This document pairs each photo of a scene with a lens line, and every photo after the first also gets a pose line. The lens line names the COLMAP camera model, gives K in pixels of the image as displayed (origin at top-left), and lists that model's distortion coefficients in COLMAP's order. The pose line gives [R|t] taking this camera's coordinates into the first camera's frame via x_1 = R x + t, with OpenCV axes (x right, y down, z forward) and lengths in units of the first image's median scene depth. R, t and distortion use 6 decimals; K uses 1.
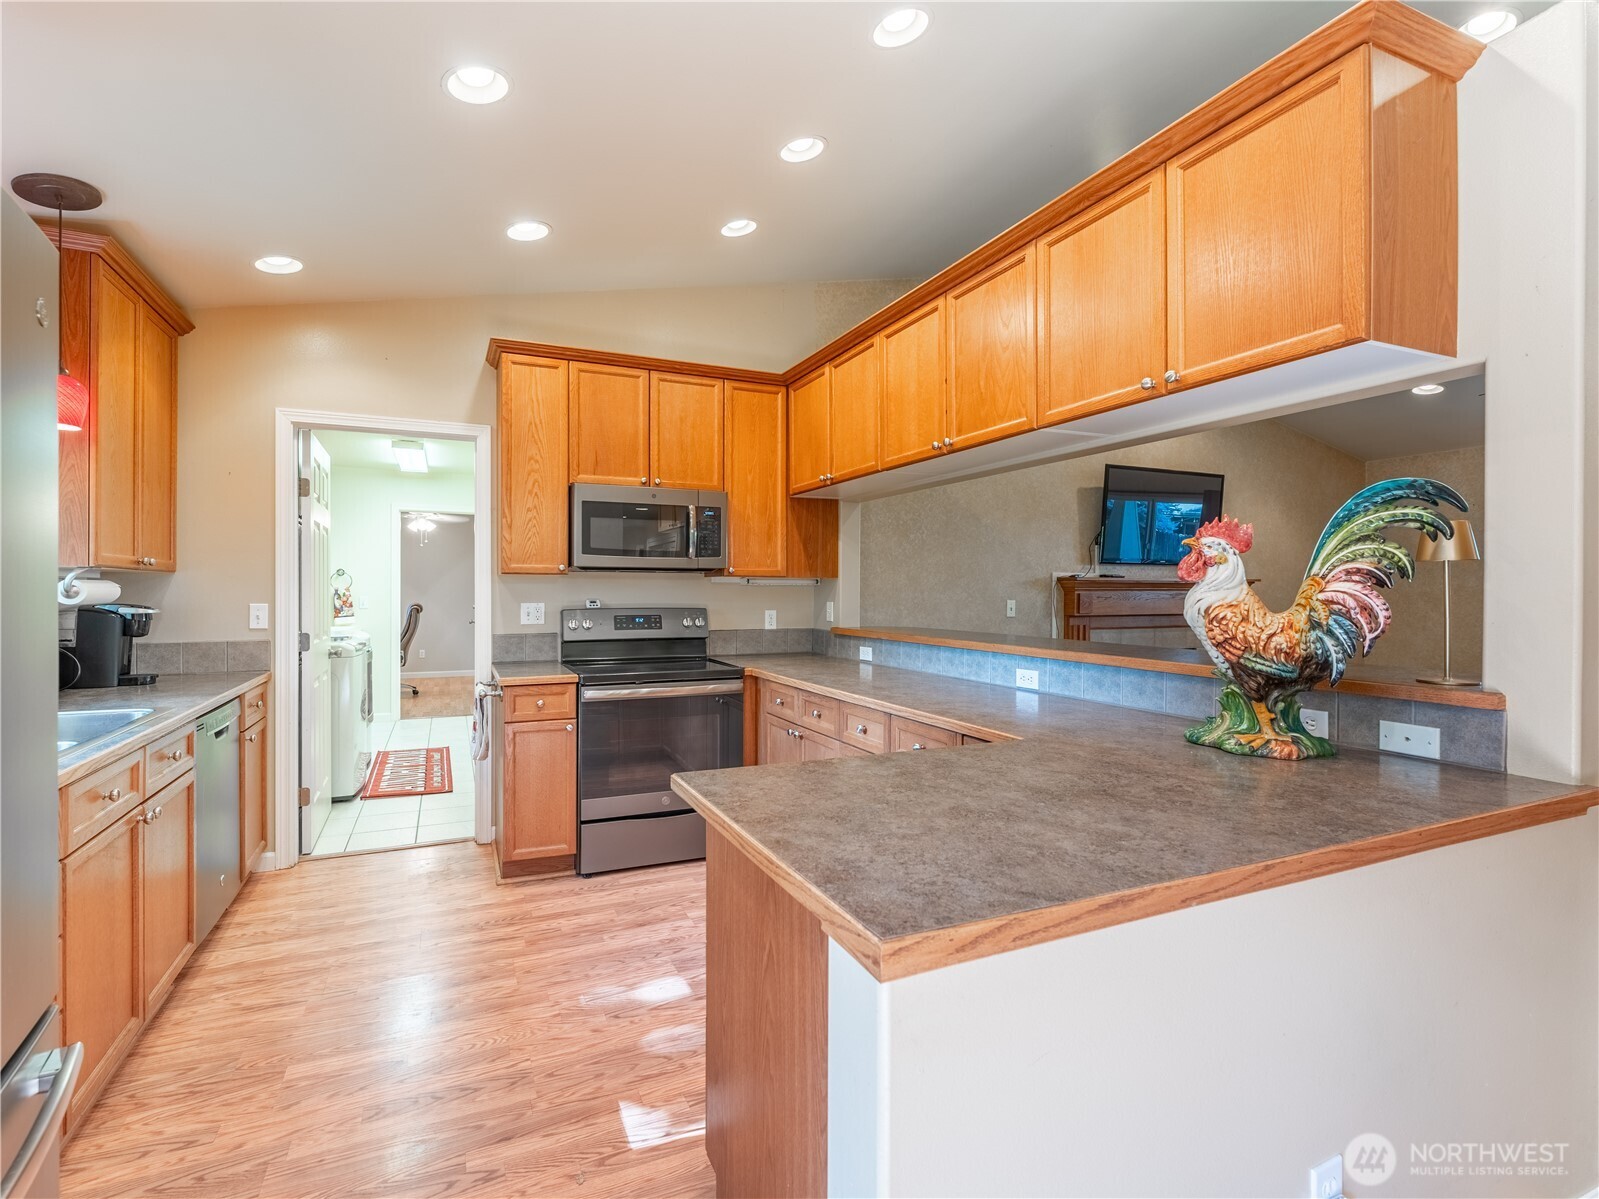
lens RADIAL K [[761.2, 0, 802.4], [0, 761.2, 593.6], [0, 0, 1]] dist [-0.001871, -0.000355]
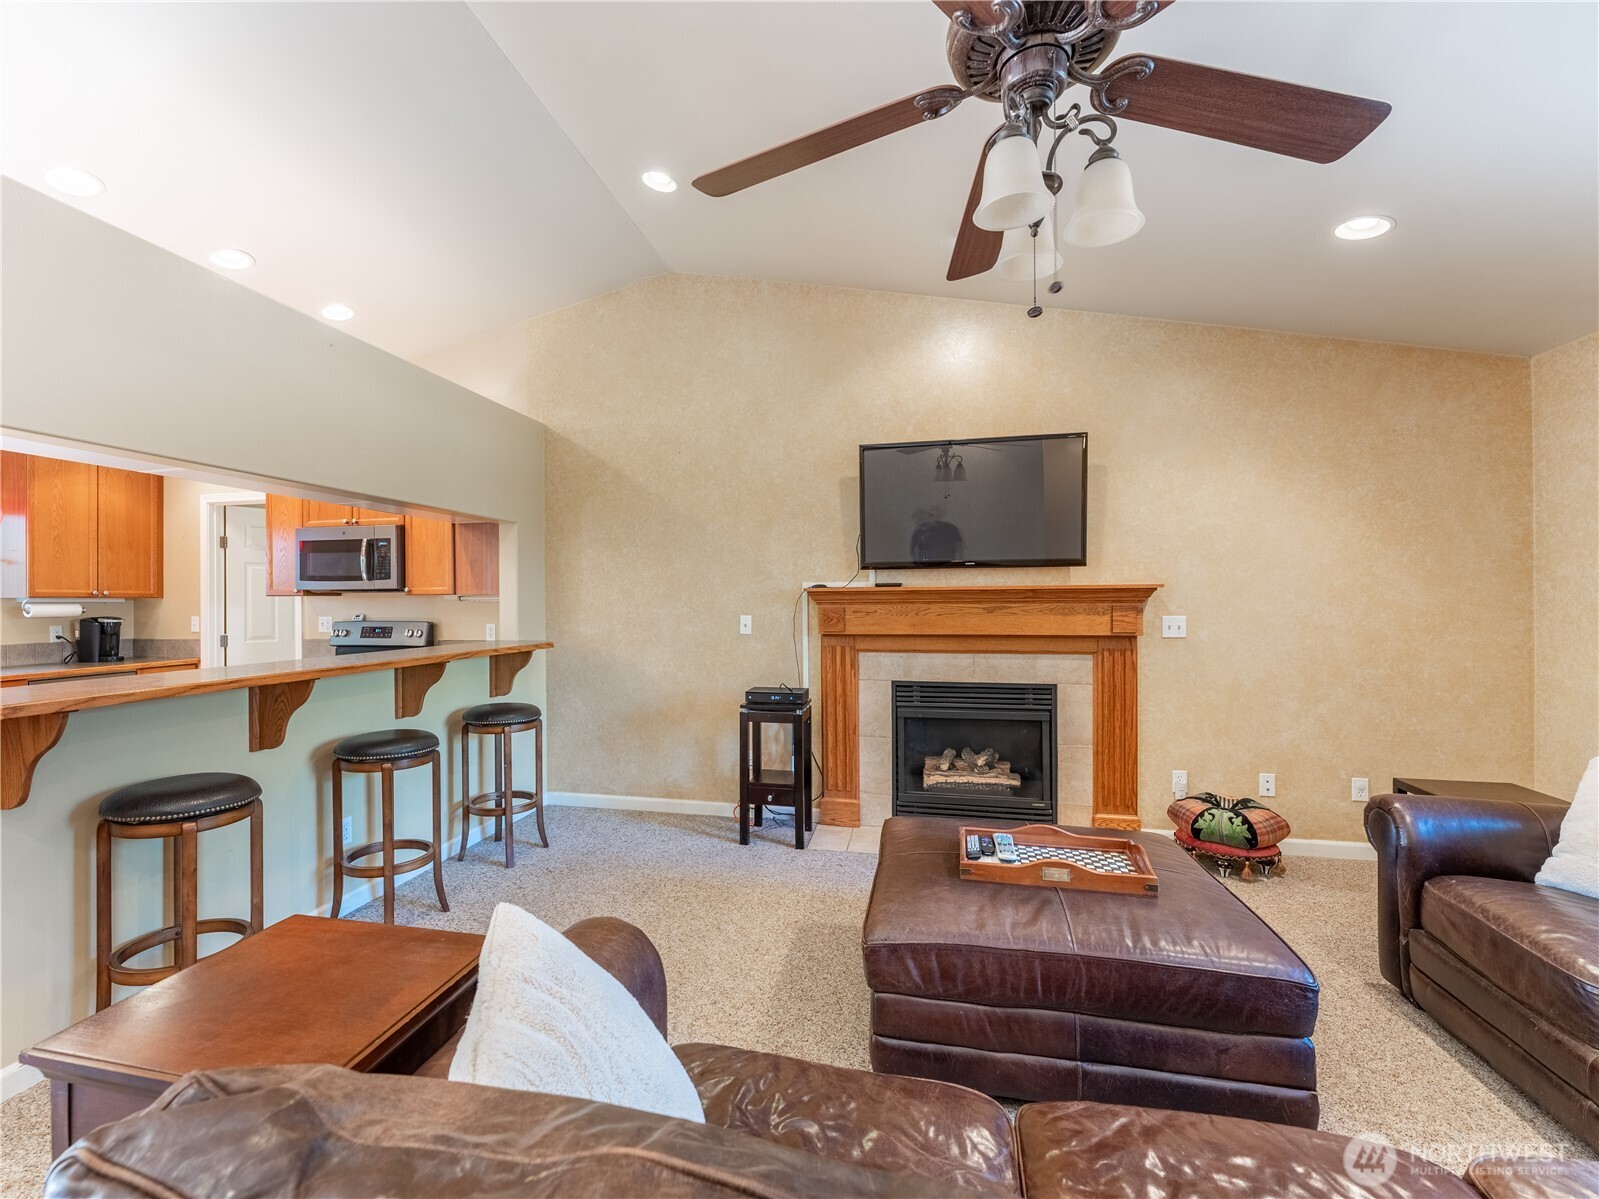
lens RADIAL K [[761.2, 0, 791.1], [0, 761.2, 600.3], [0, 0, 1]] dist [-0.001871, -0.000355]
pose [[0.784912, -0.008177, -0.619553, 1.155793], [0.005029, 0.999964, -0.006827, -0.003581], [0.619587, 0.002243, 0.784925, 0.455790]]
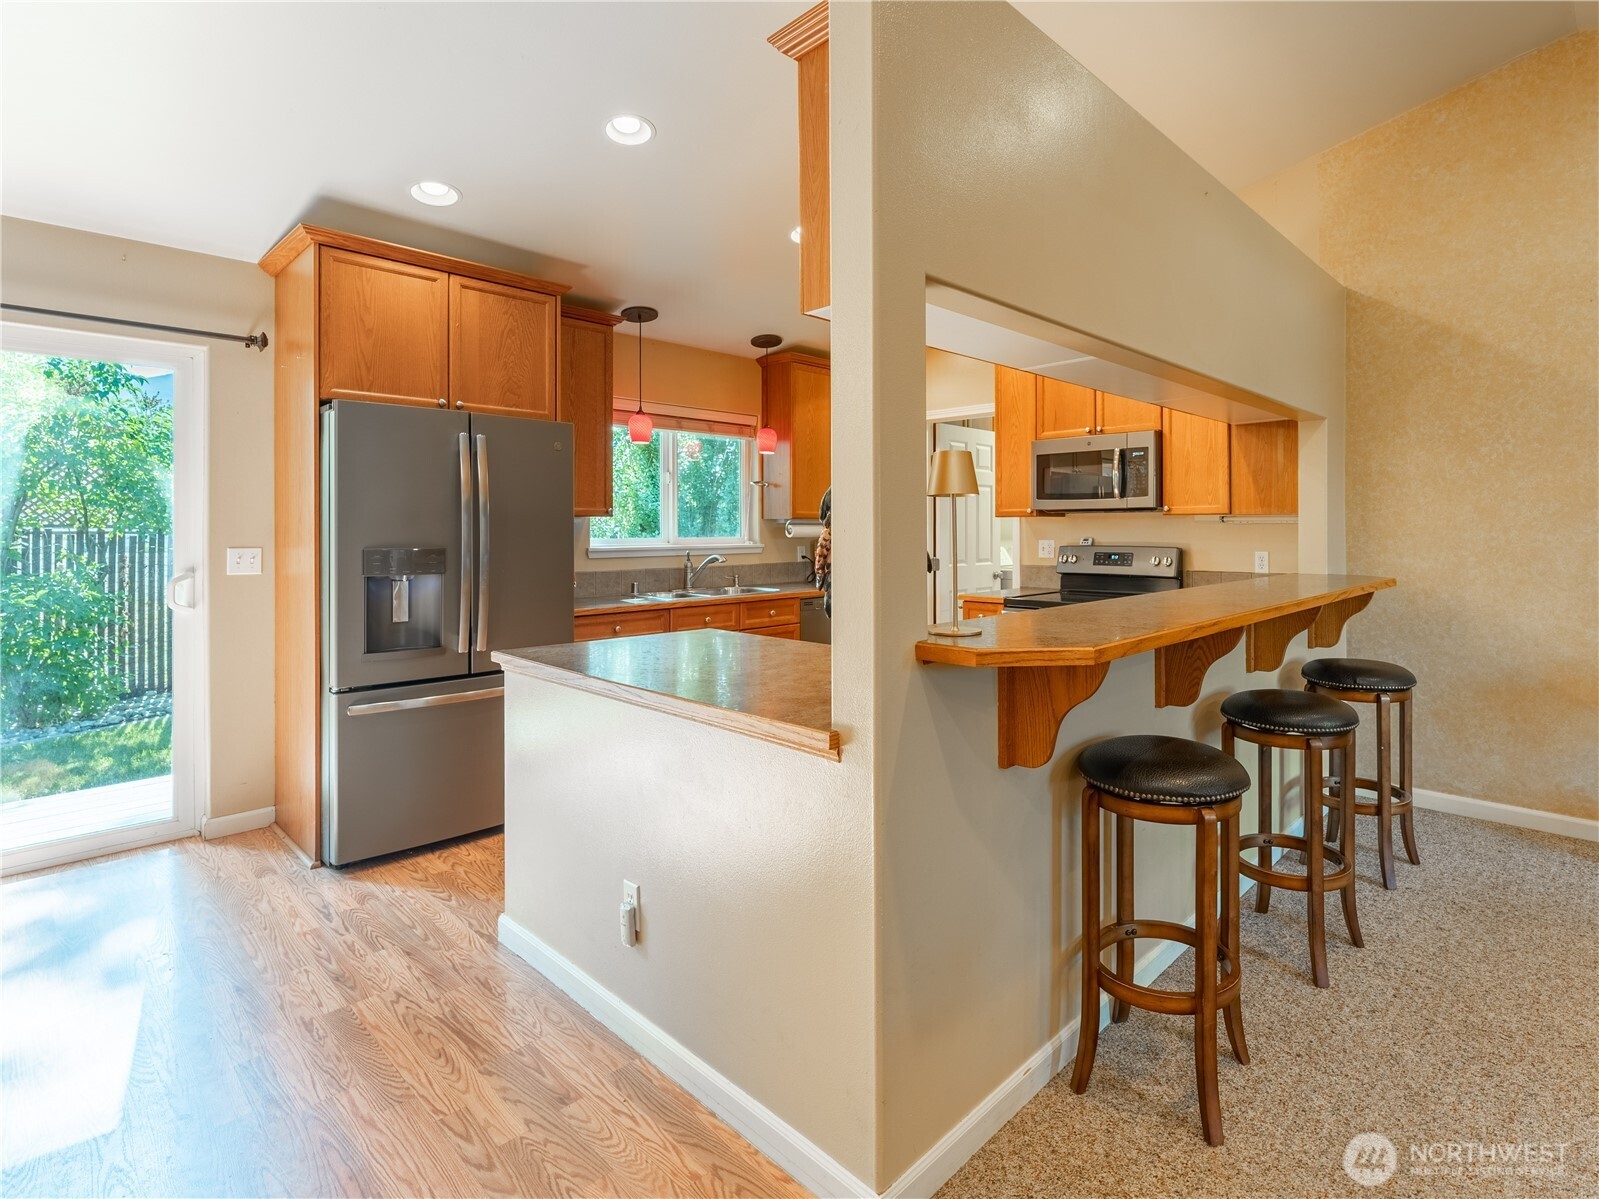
lens RADIAL K [[805.9, 0, 854.5], [0, 805.9, 526.6], [0, 0, 1]] dist [-0.003358, -0.000716]
pose [[0.375914, -0.005630, -0.926637, 0.742616], [-0.000825, 0.999979, -0.006410, -0.000751], [0.926654, 0.003174, 0.375901, 0.243073]]
